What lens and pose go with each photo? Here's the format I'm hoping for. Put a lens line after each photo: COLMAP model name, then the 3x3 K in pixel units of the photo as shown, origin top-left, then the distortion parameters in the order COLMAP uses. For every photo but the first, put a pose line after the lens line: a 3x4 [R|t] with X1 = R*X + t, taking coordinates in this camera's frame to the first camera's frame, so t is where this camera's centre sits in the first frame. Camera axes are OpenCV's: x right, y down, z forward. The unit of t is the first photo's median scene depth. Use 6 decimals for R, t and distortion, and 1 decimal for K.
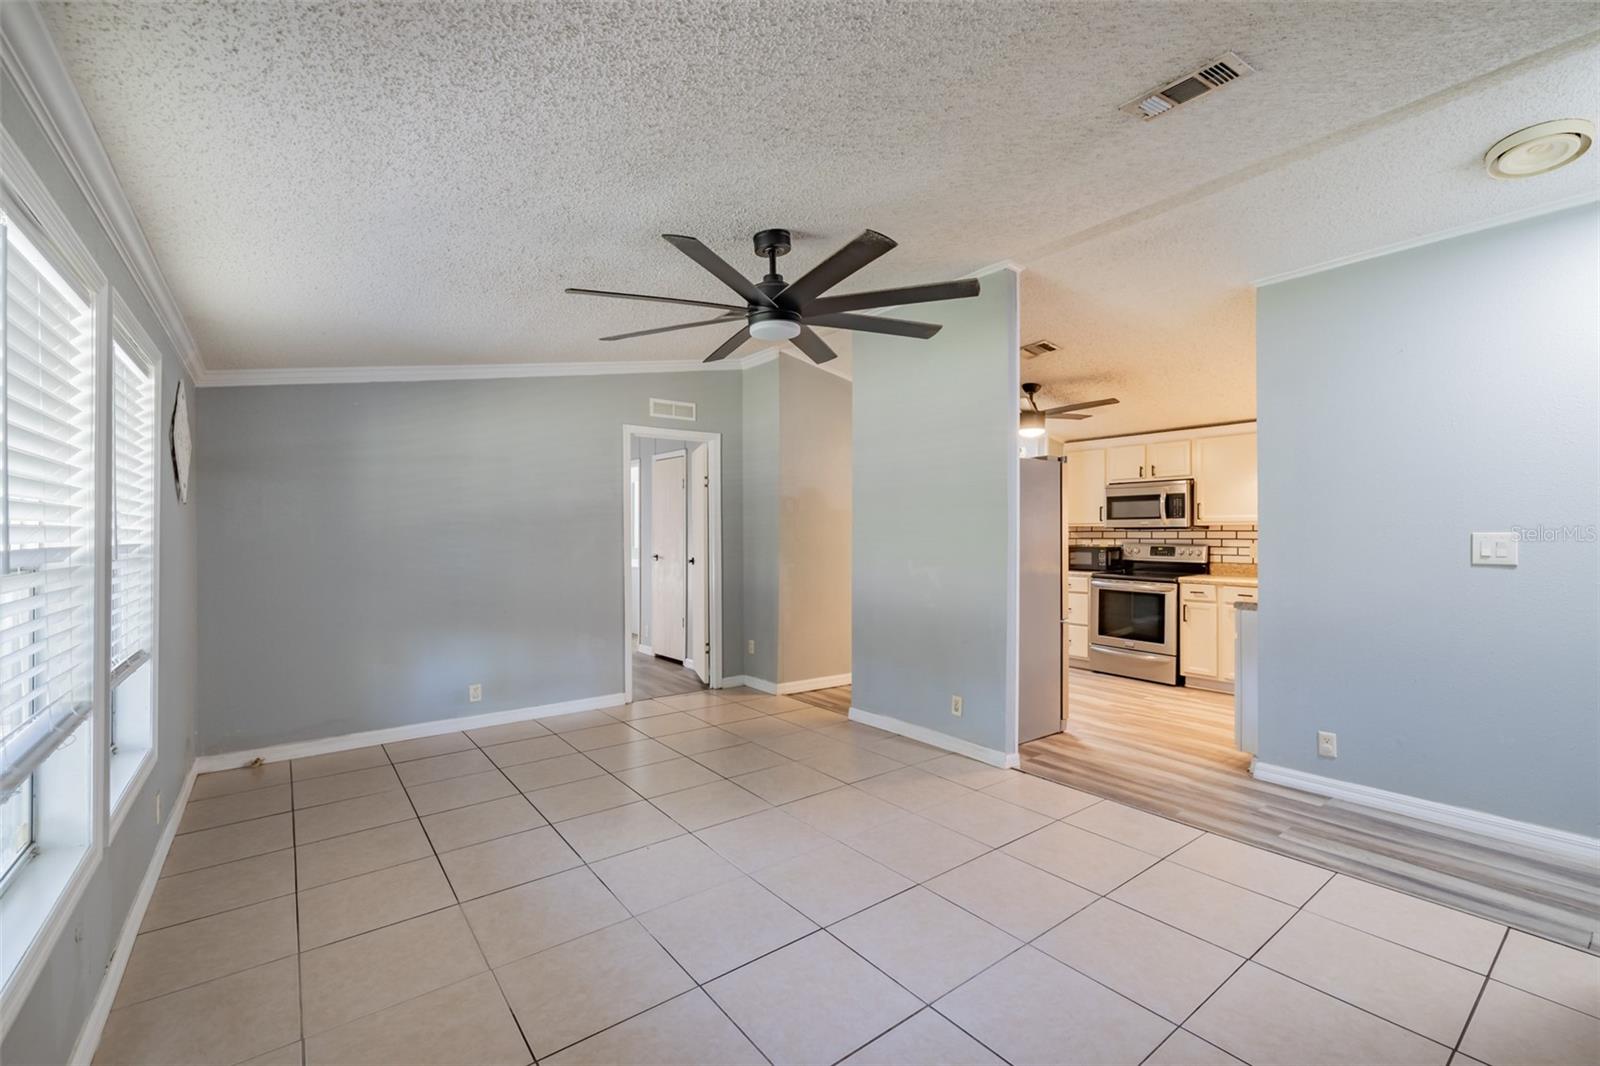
lens RADIAL K [[690.1, 0, 795.3], [0, 690.1, 529.3], [0, 0, 1]] dist [-0.001960, -0.000163]
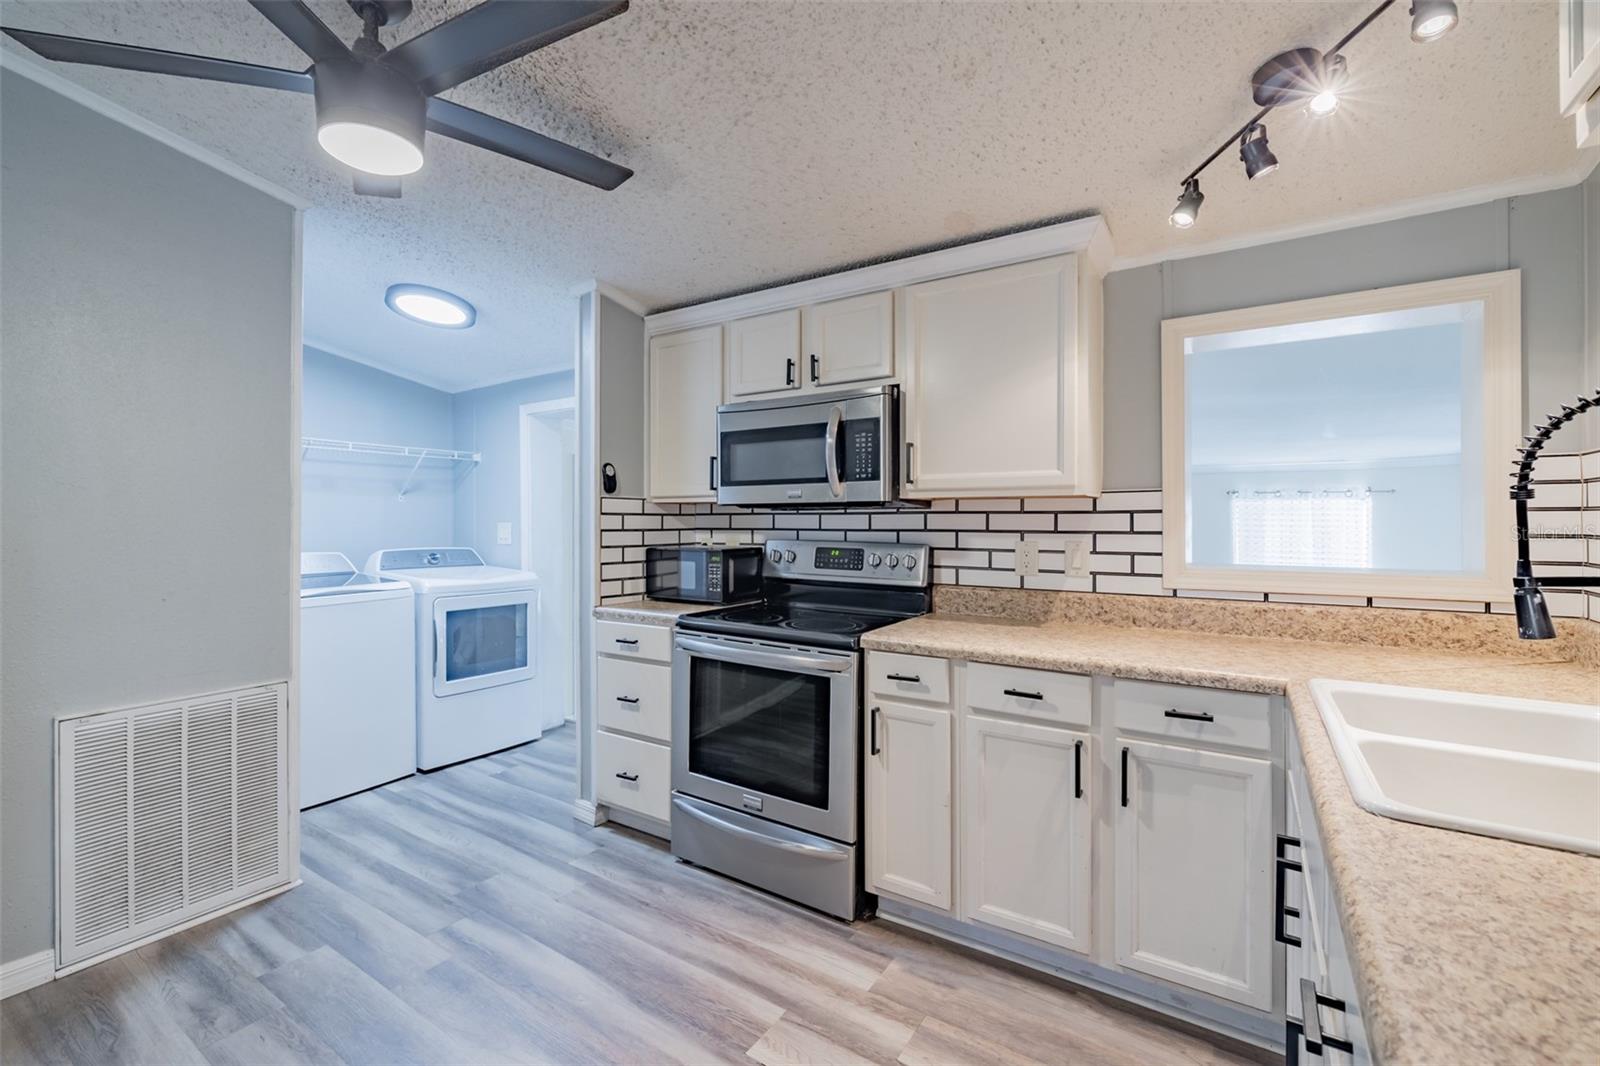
lens RADIAL K [[690.1, 0, 786.0], [0, 690.1, 521.4], [0, 0, 1]] dist [-0.001960, -0.000163]
pose [[0.942260, -0.005176, 0.334844, 0.371260], [0.000171, 0.999888, 0.014973, 0.001400], [-0.334884, -0.014051, 0.942155, 0.626367]]
